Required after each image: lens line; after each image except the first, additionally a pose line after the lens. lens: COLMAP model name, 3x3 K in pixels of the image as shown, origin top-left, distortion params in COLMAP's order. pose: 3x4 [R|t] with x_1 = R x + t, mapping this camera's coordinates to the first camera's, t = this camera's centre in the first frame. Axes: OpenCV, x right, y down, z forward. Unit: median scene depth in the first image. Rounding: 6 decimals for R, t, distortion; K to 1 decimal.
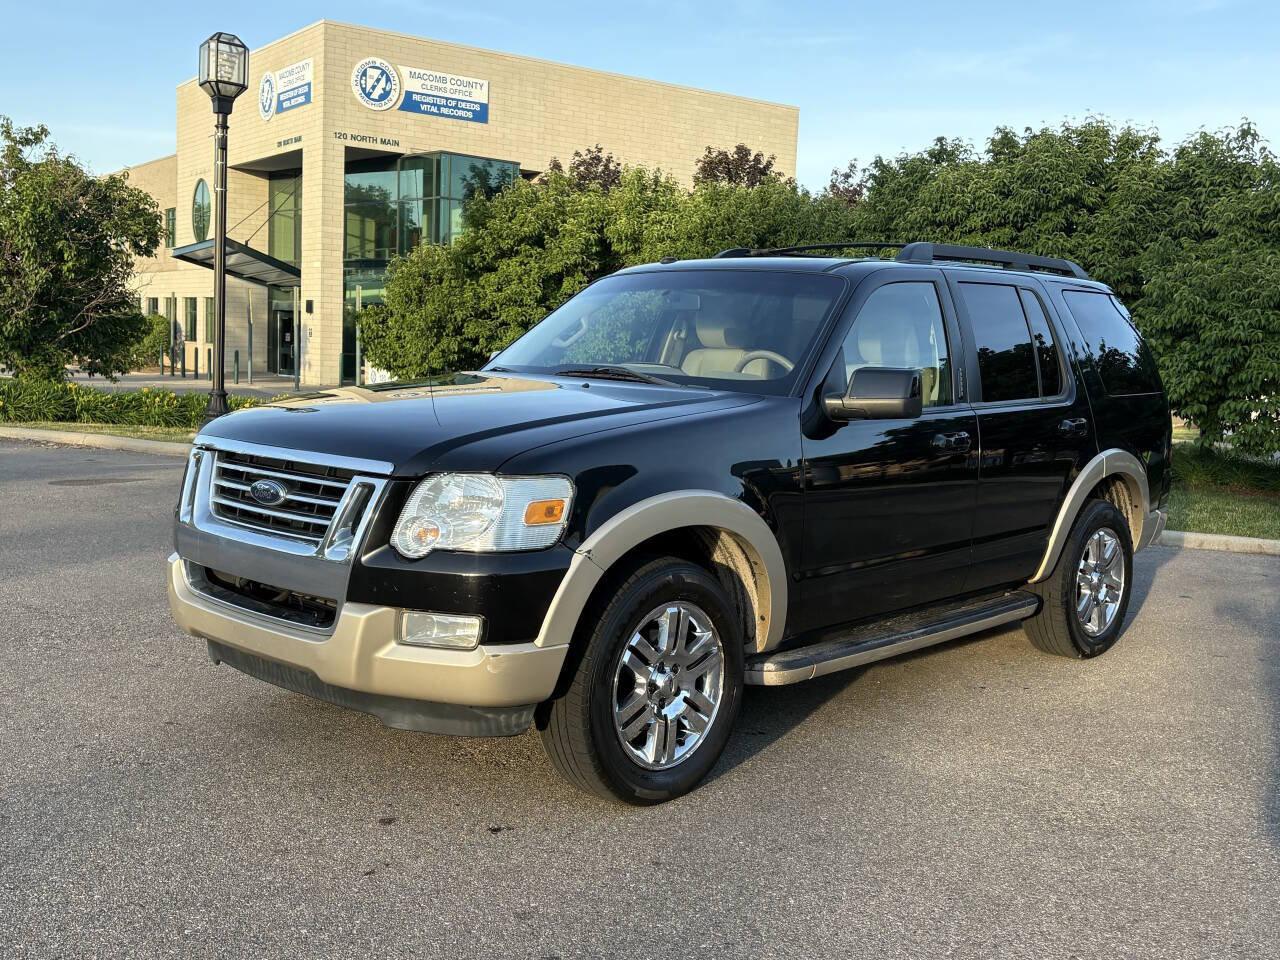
lens RADIAL K [[1300.1, 0, 640.0], [0, 1300.1, 480.0], [0, 0, 1]] dist [0.099750, -0.249184]
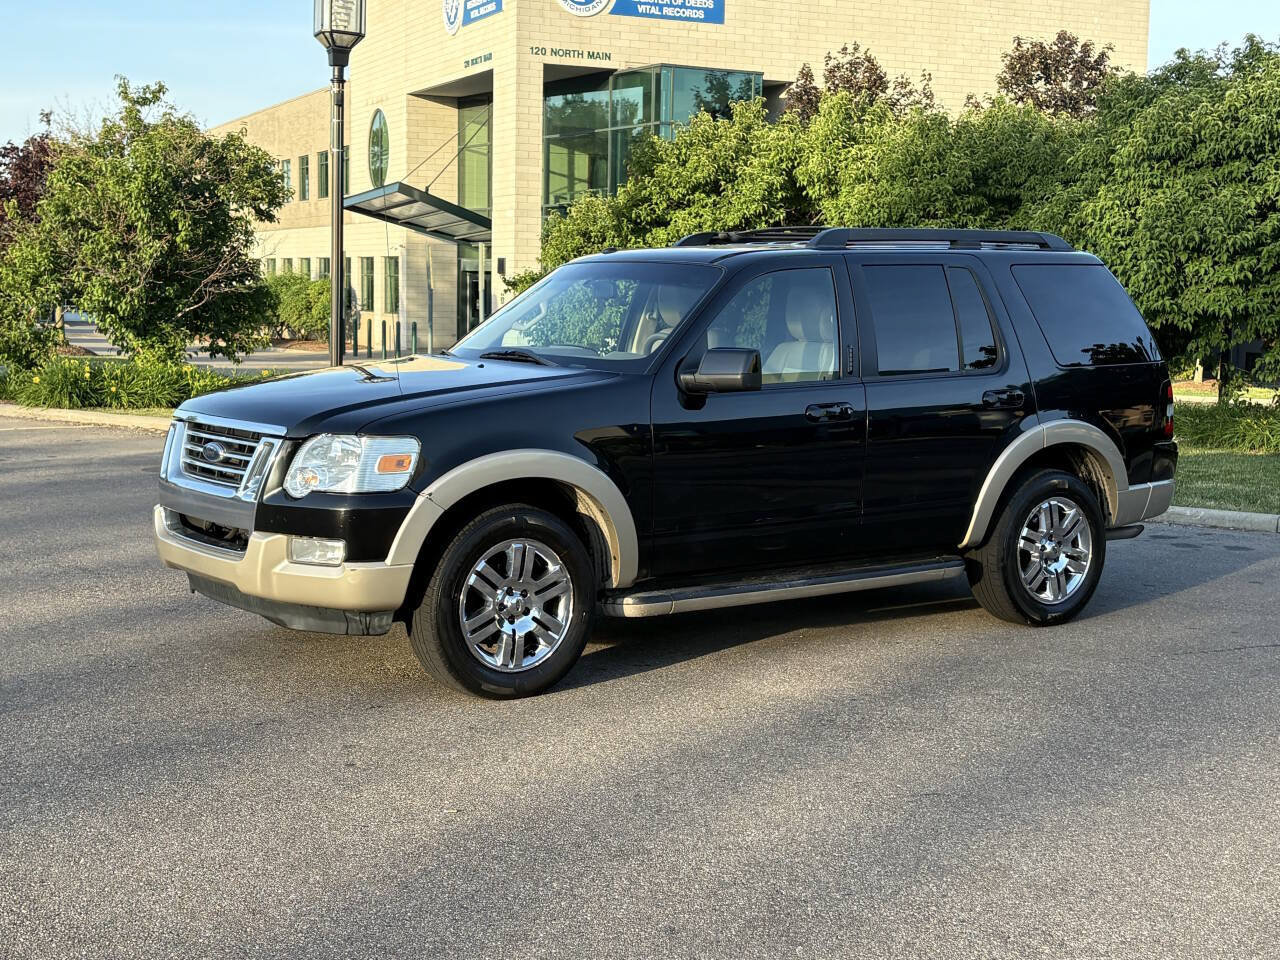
lens RADIAL K [[1767.0, 0, 627.1], [0, 1767.0, 476.4], [0, 0, 1]] dist [0.204569, -0.725566]
pose [[0.980407, -0.001288, -0.196978, 0.119036], [0.000062, 0.999981, -0.006233, 0.011394], [0.196982, 0.006098, 0.980388, -0.166616]]
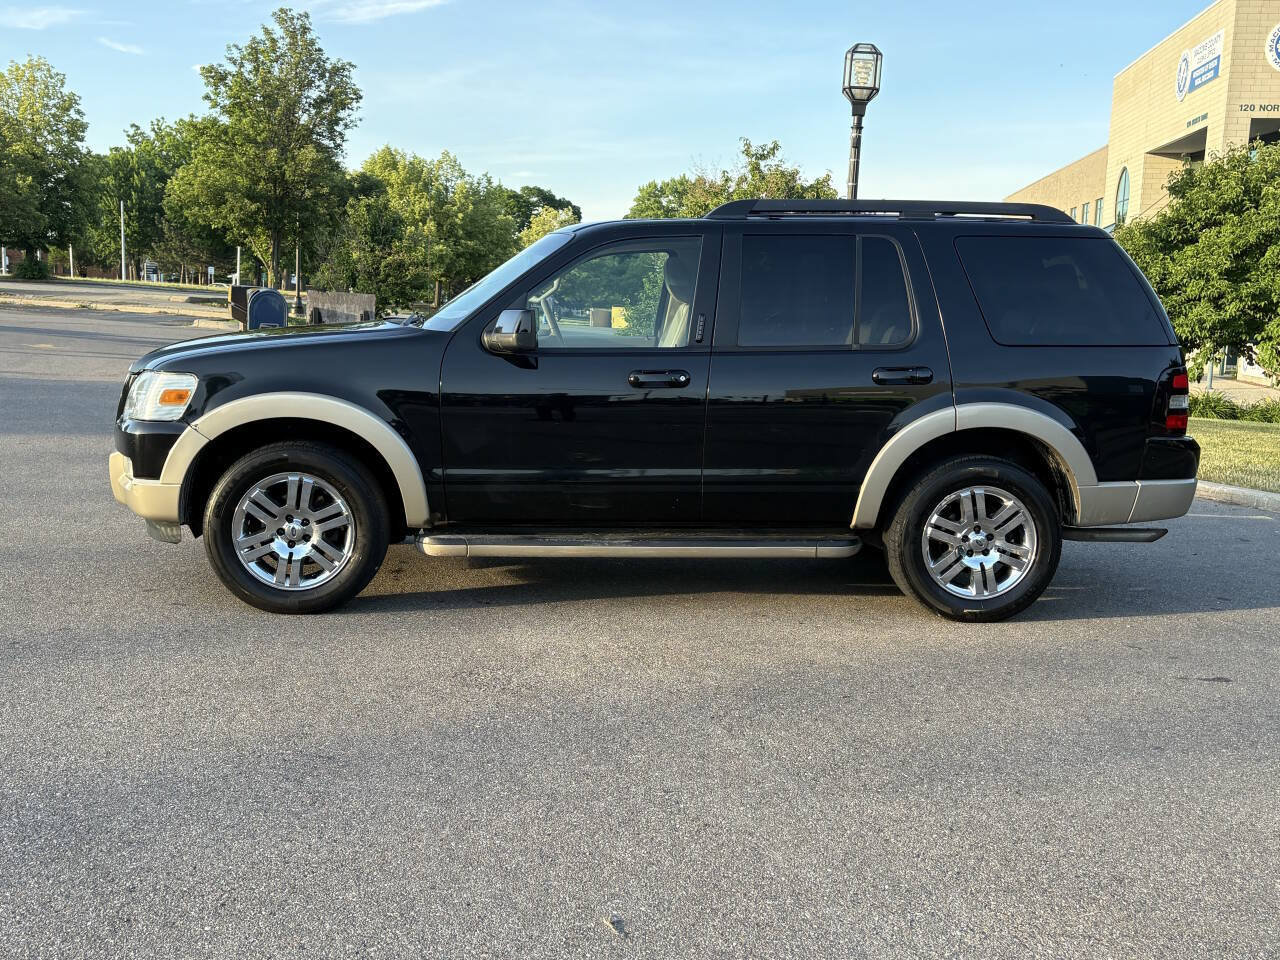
lens RADIAL K [[1304.8, 0, 640.0], [0, 1304.8, 480.0], [0, 0, 1]] dist [0.014397, 0.043273]
pose [[0.736764, 0.076089, -0.671855, 0.319267], [-0.072035, 0.996826, 0.033898, 0.007146], [0.672301, 0.023422, 0.739907, 0.053936]]
